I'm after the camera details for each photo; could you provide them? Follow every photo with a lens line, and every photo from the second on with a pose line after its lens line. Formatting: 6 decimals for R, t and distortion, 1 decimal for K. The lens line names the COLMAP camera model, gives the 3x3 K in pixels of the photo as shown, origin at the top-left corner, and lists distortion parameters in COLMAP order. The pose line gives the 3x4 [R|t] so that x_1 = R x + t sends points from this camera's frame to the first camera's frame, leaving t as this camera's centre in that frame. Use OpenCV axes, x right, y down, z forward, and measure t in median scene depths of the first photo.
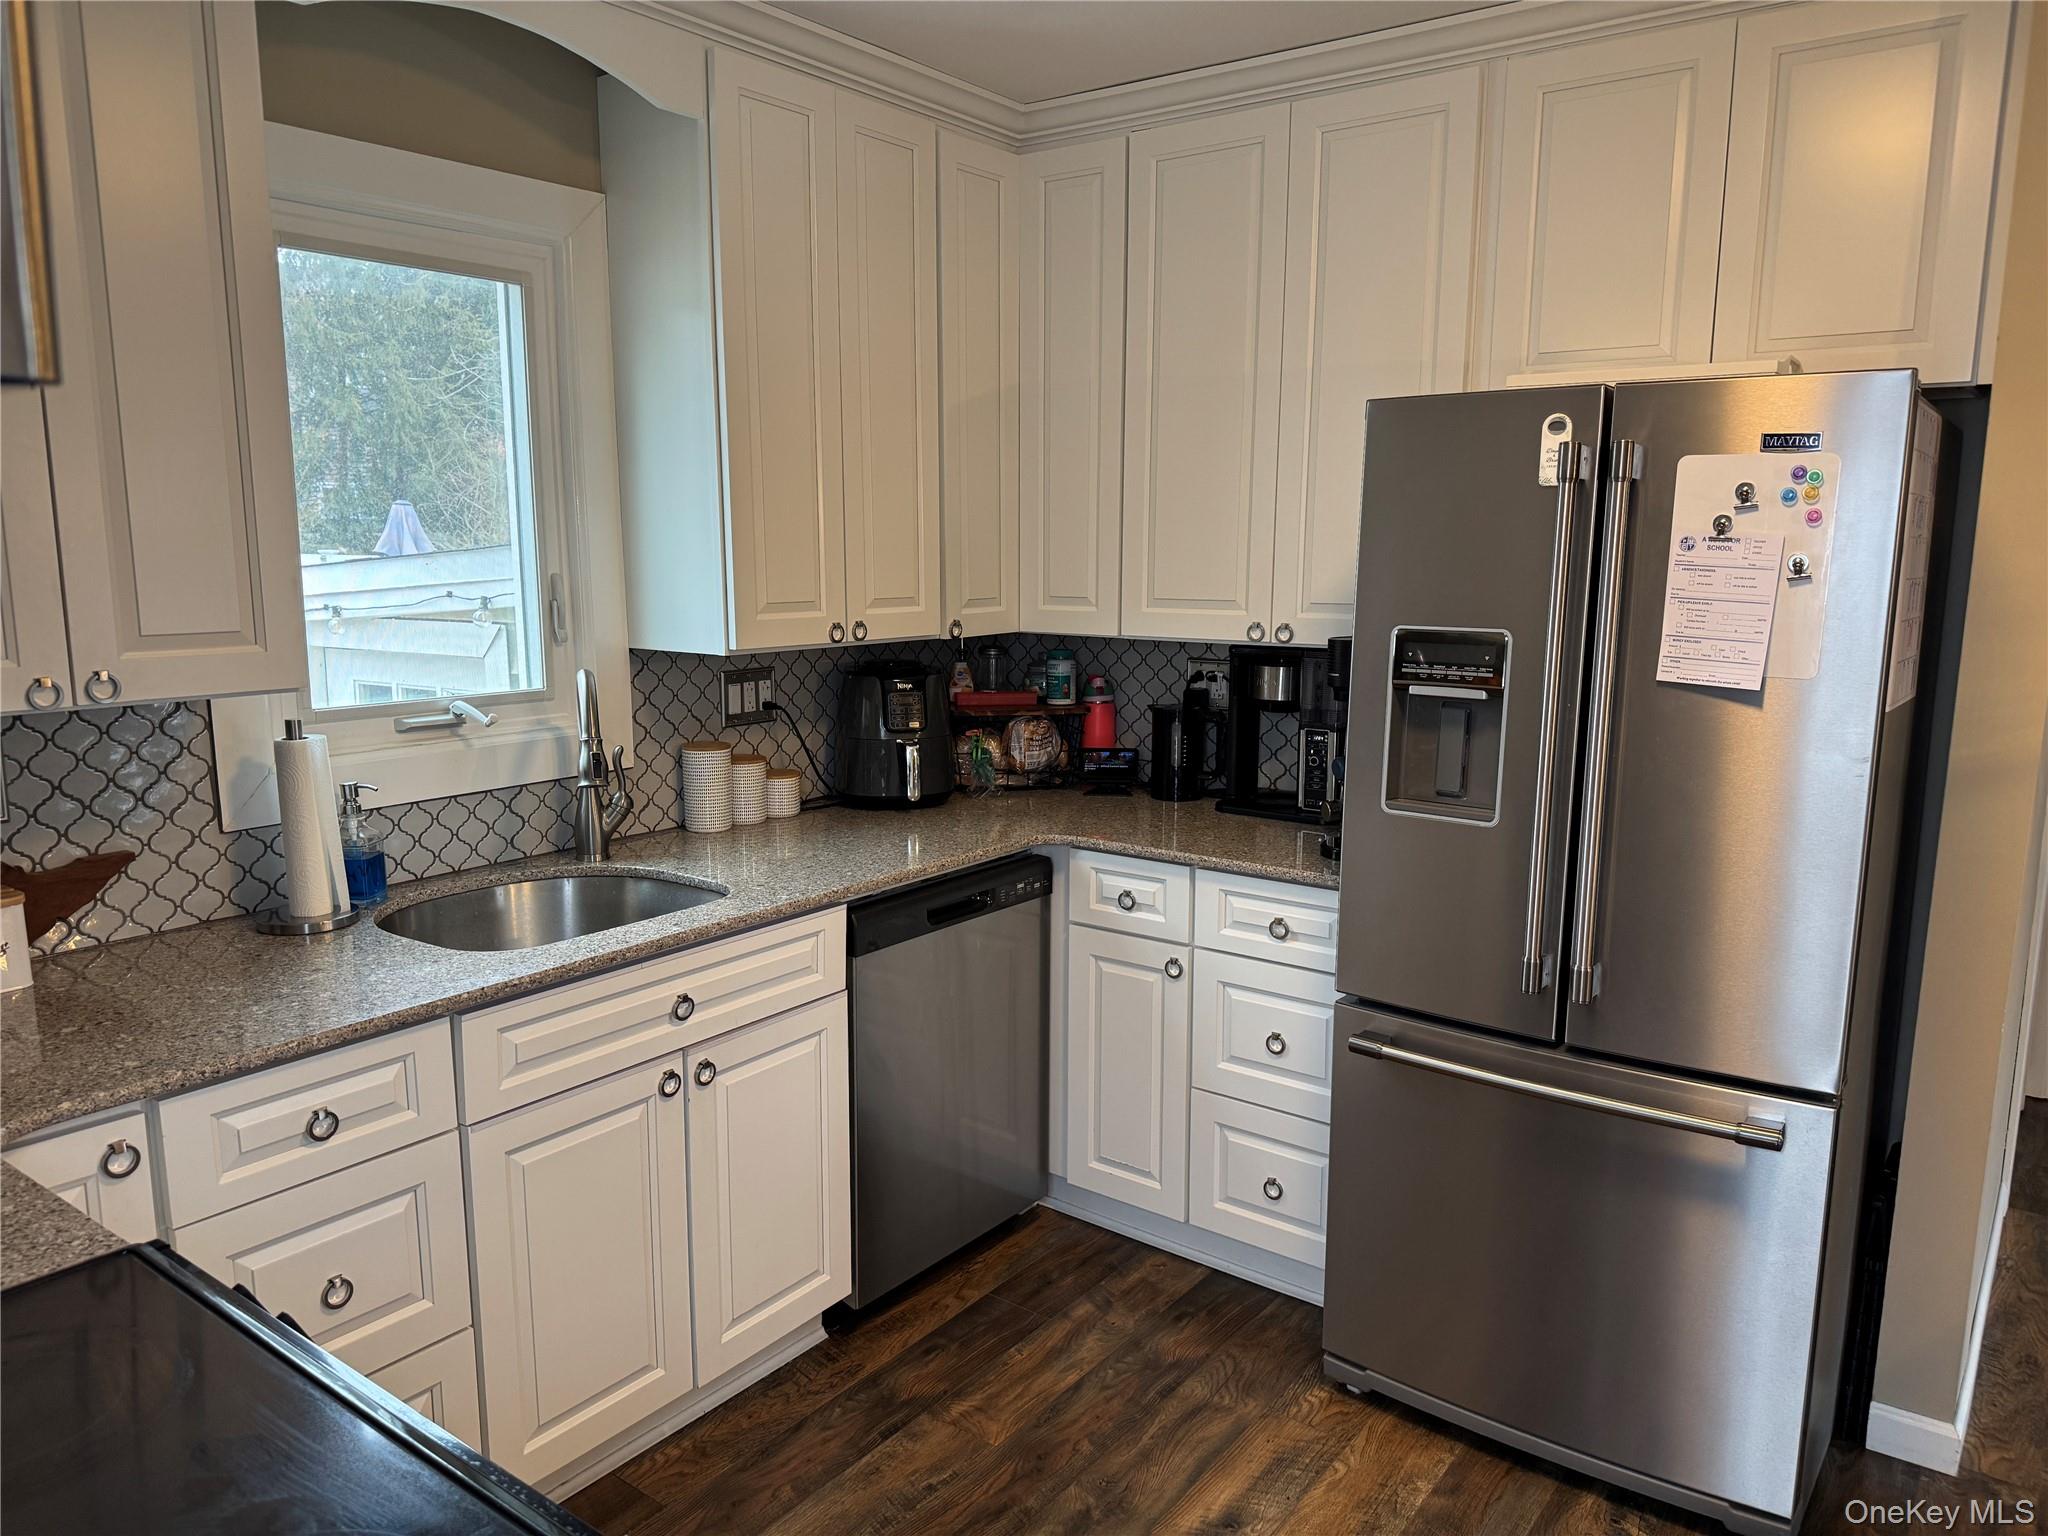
lens RADIAL K [[1429.3, 0, 1036.3], [0, 1429.3, 779.4], [0, 0, 1]] dist [0.090491, -0.115587]
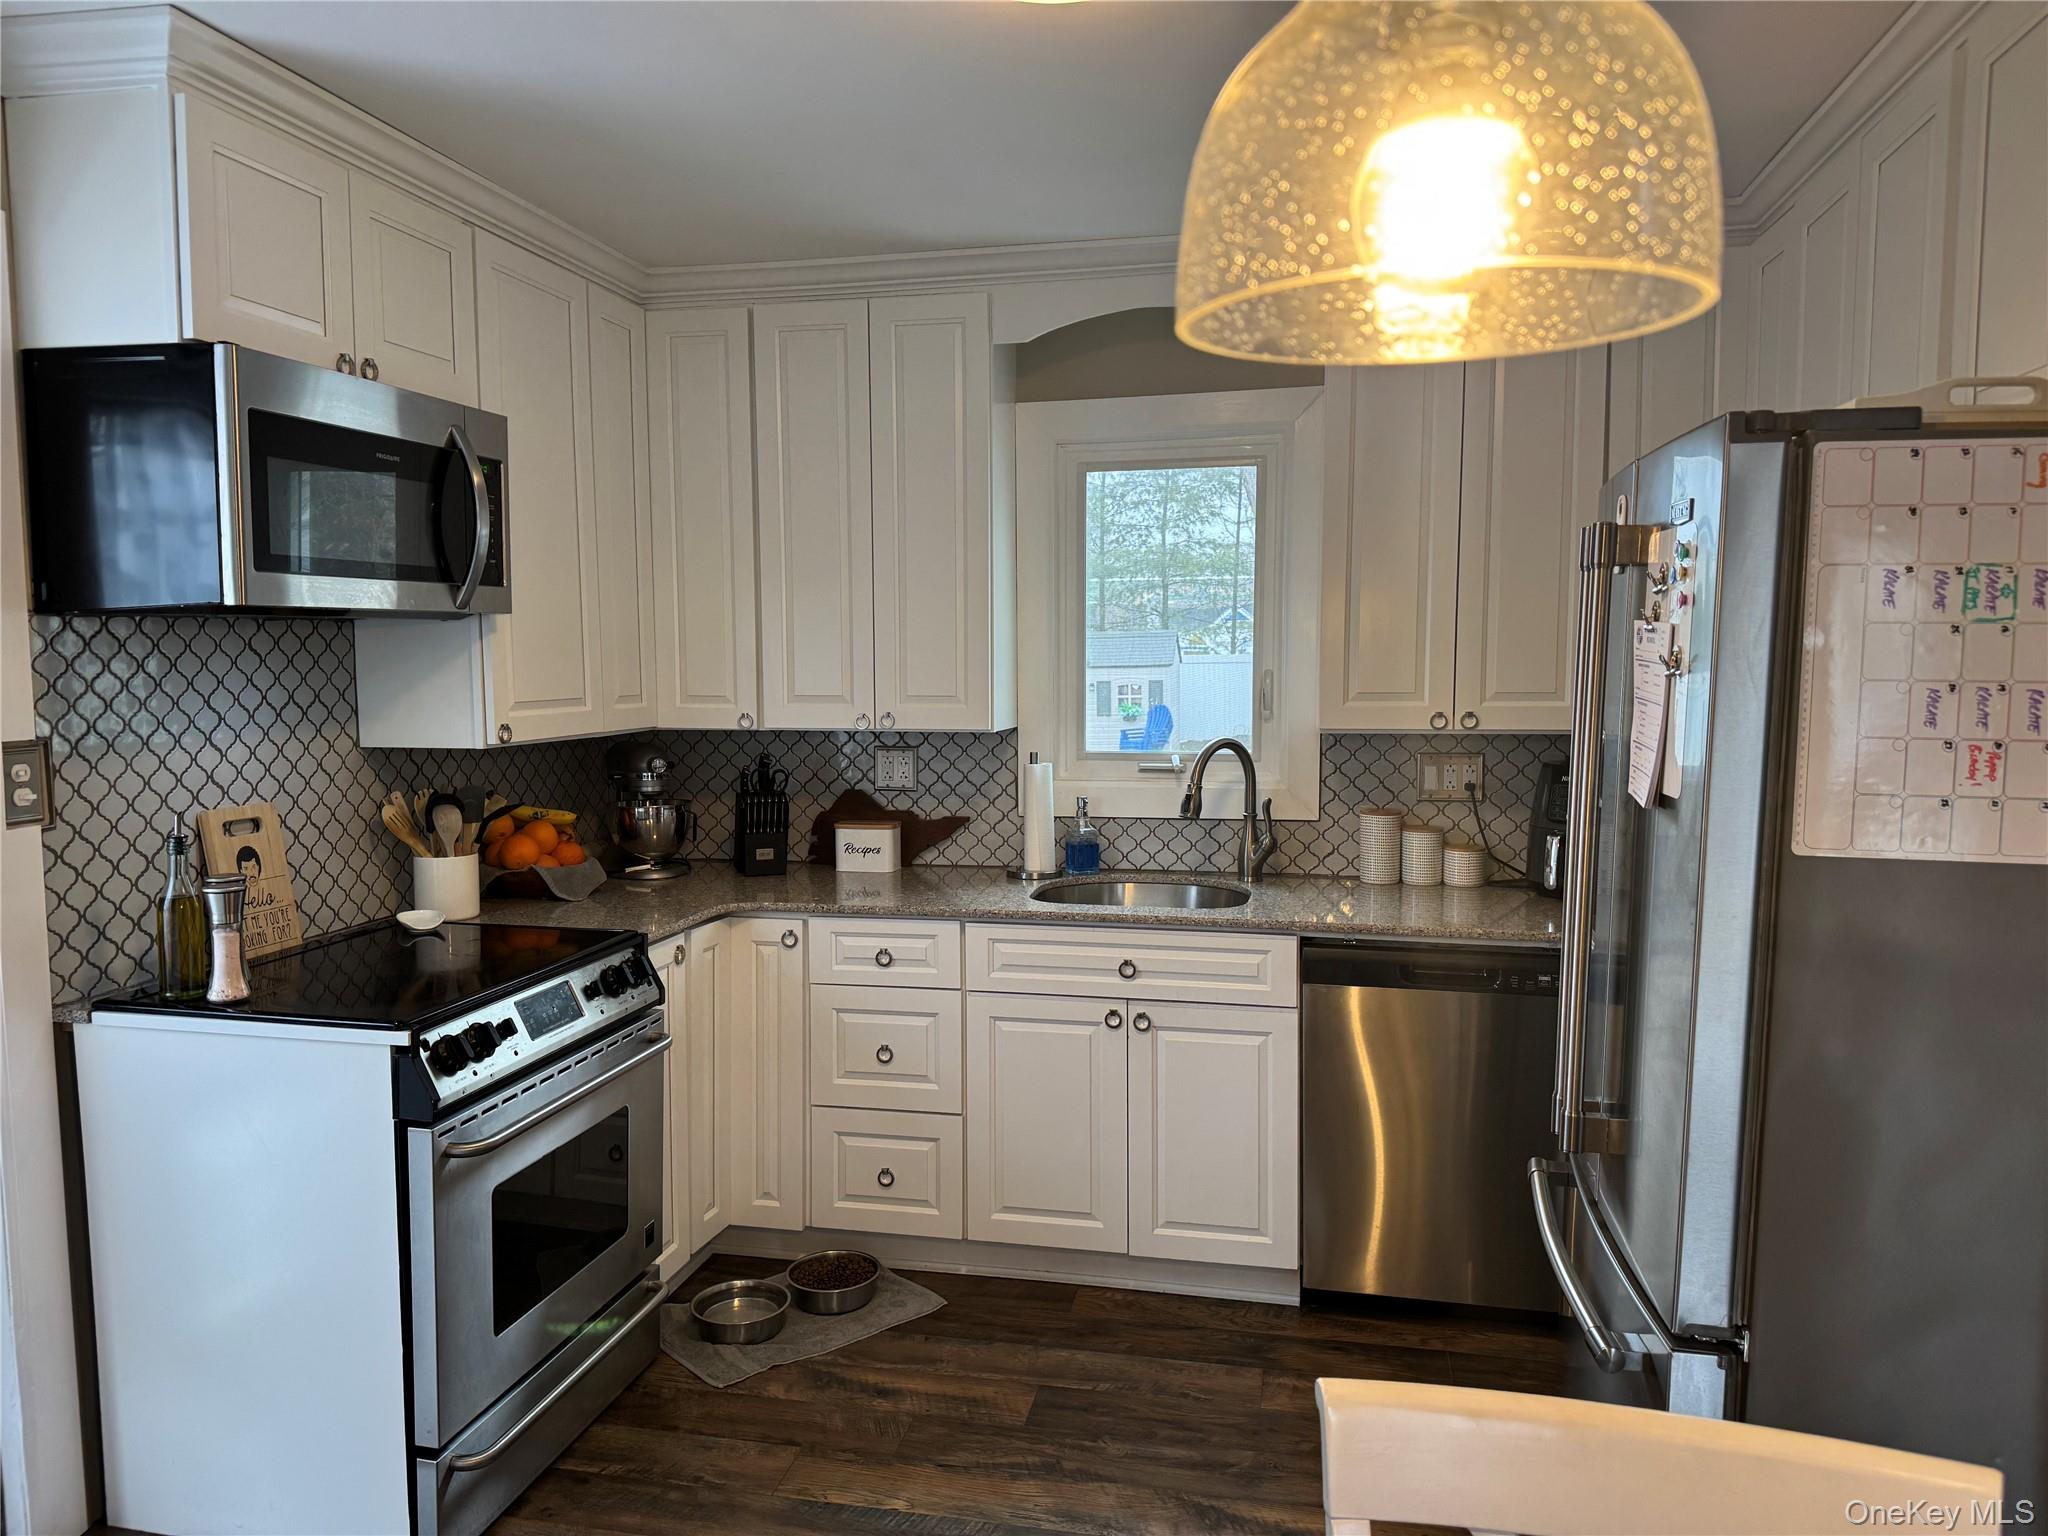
lens RADIAL K [[1429.3, 0, 1016.9], [0, 1429.3, 774.7], [0, 0, 1]] dist [0.090491, -0.115587]
pose [[0.416173, 0.072272, -0.906409, 0.926881], [-0.147713, 0.988969, 0.011034, -0.028625], [0.897207, 0.129297, 0.422257, 0.270062]]
